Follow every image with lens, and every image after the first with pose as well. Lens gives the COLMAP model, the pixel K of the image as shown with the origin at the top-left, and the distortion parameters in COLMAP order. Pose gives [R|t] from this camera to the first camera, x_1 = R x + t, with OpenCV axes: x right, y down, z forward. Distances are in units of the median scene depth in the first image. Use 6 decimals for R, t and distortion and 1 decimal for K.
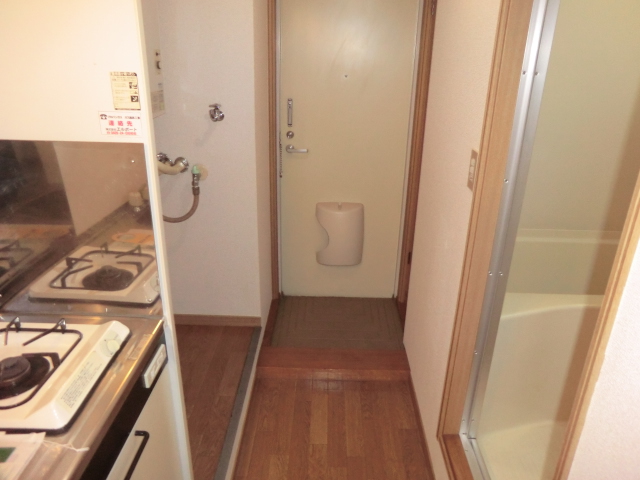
lens RADIAL K [[463.8, 0, 320.8], [0, 463.8, 219.2], [0, 0, 1]] dist [-0.053423, 0.040433]
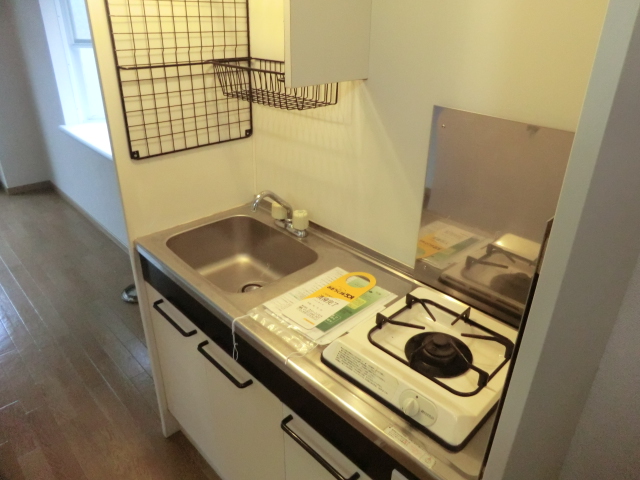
lens RADIAL K [[457.0, 0, 320.0], [0, 457.0, 240.0], [0, 0, 1]] dist [-0.043784, 0.001255]
pose [[-0.713029, 0.281850, -0.641989, 0.035943], [-0.281857, 0.723173, 0.630537, -0.201301], [0.641986, 0.630540, -0.436202, 0.578951]]
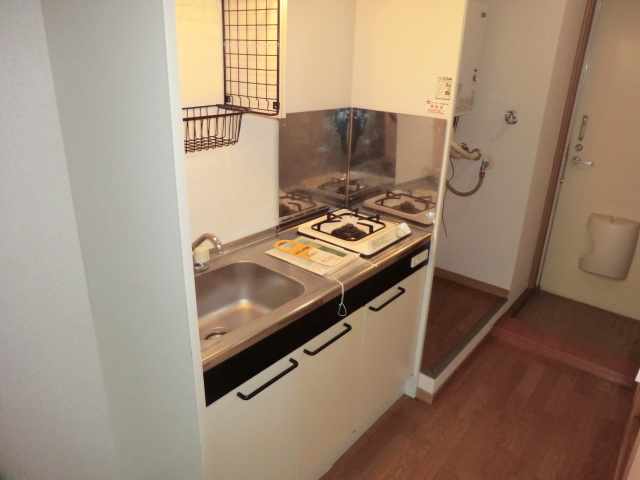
lens RADIAL K [[457.0, 0, 320.0], [0, 457.0, 240.0], [0, 0, 1]] dist [-0.043784, 0.001255]
pose [[0.774578, 0.238202, -0.585908, 0.181292], [-0.237759, 0.968085, 0.079257, 0.128994], [0.586088, 0.077914, 0.806493, -0.315017]]
